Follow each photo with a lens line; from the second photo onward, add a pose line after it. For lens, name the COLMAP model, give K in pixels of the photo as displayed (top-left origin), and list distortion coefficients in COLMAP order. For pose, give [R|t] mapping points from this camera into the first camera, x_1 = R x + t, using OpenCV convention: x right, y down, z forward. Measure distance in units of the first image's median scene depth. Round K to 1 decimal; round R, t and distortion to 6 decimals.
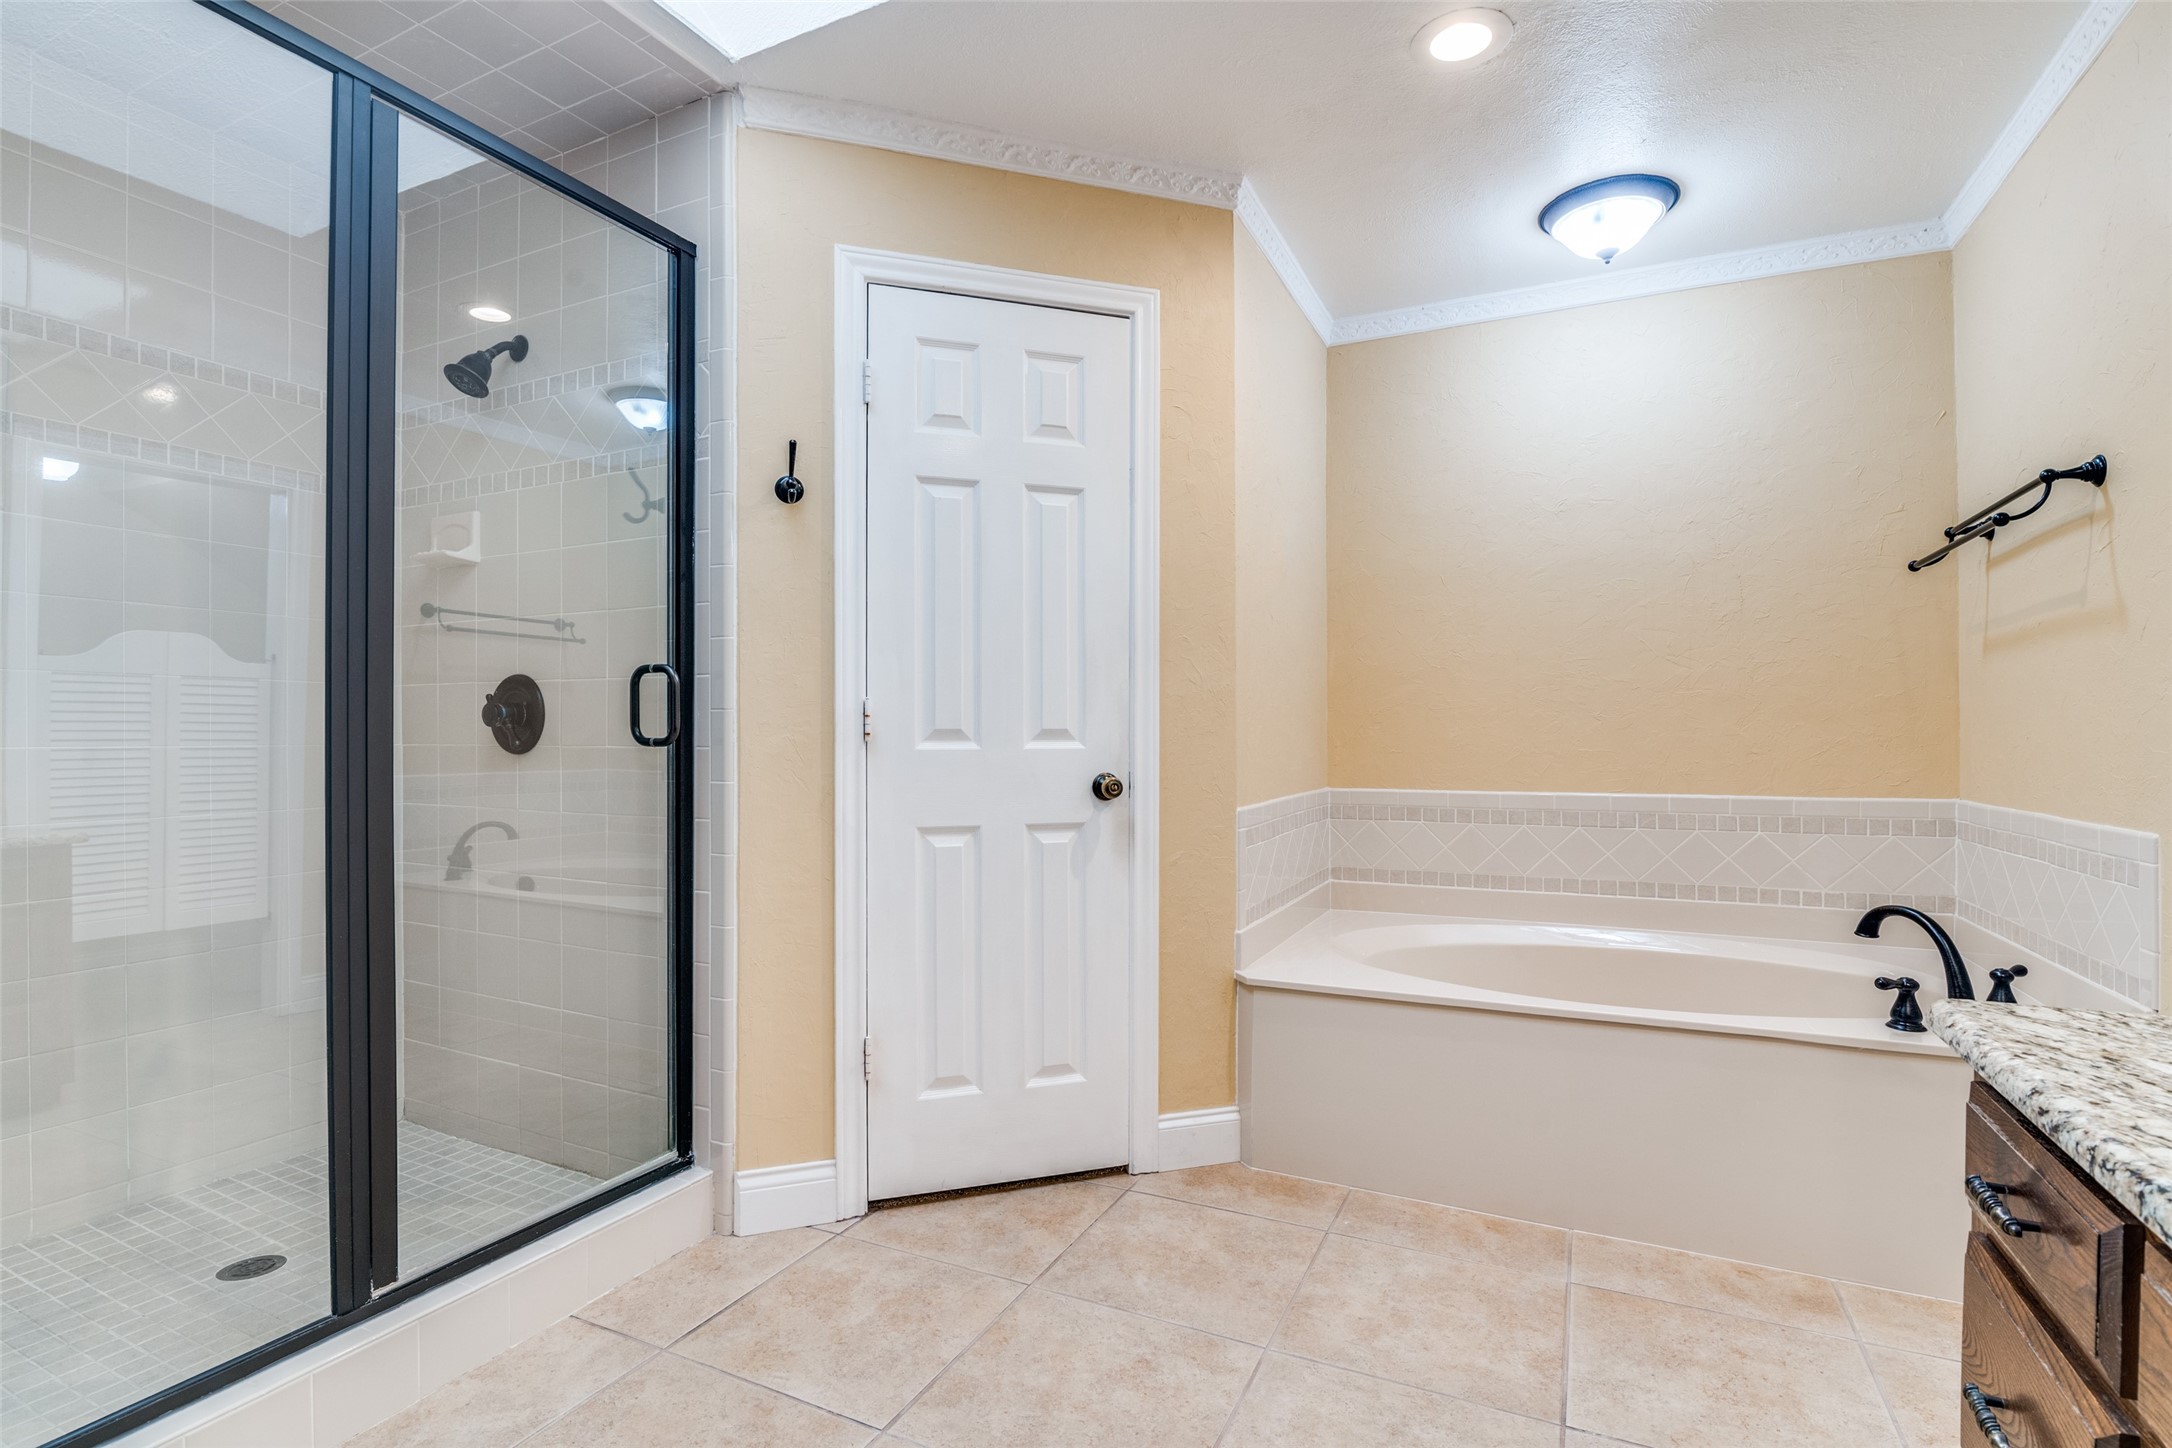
lens RADIAL K [[1007.4, 0, 1071.0], [0, 1007.4, 742.9], [0, 0, 1]] dist [-0.017997, -0.000100]
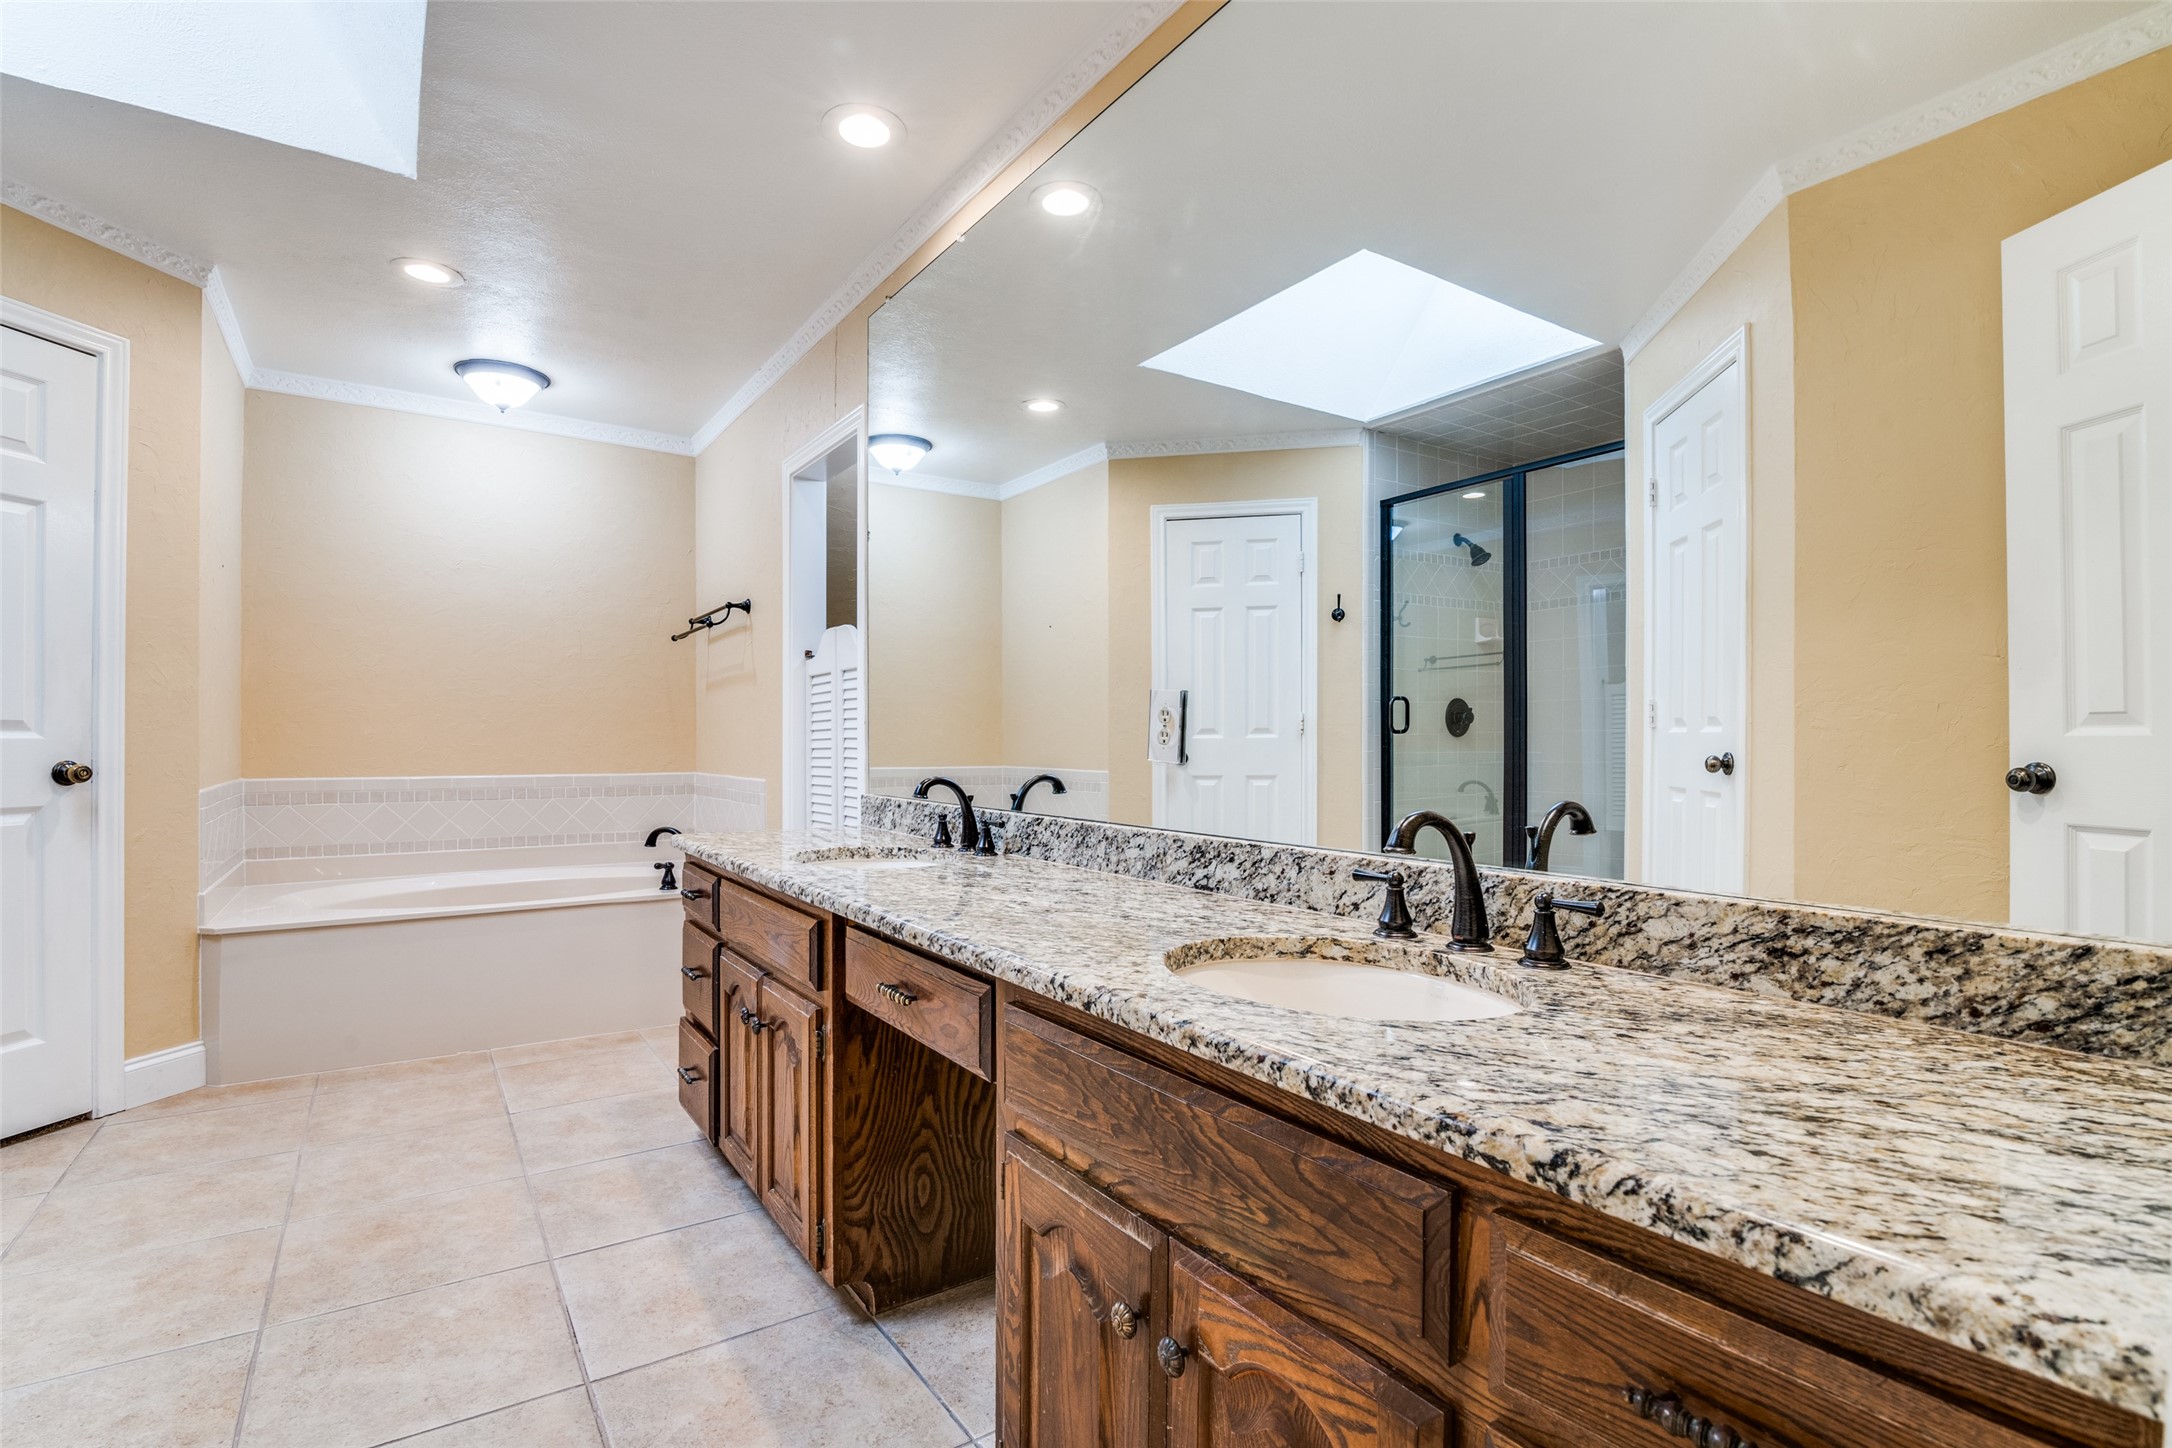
lens RADIAL K [[1007.4, 0, 1074.6], [0, 1007.4, 739.5], [0, 0, 1]] dist [-0.017997, -0.000100]
pose [[0.477932, 0.006446, 0.878373, -0.381025], [0.003422, 0.999952, -0.009201, 0.019681], [-0.878390, 0.007403, 0.477887, -0.481394]]
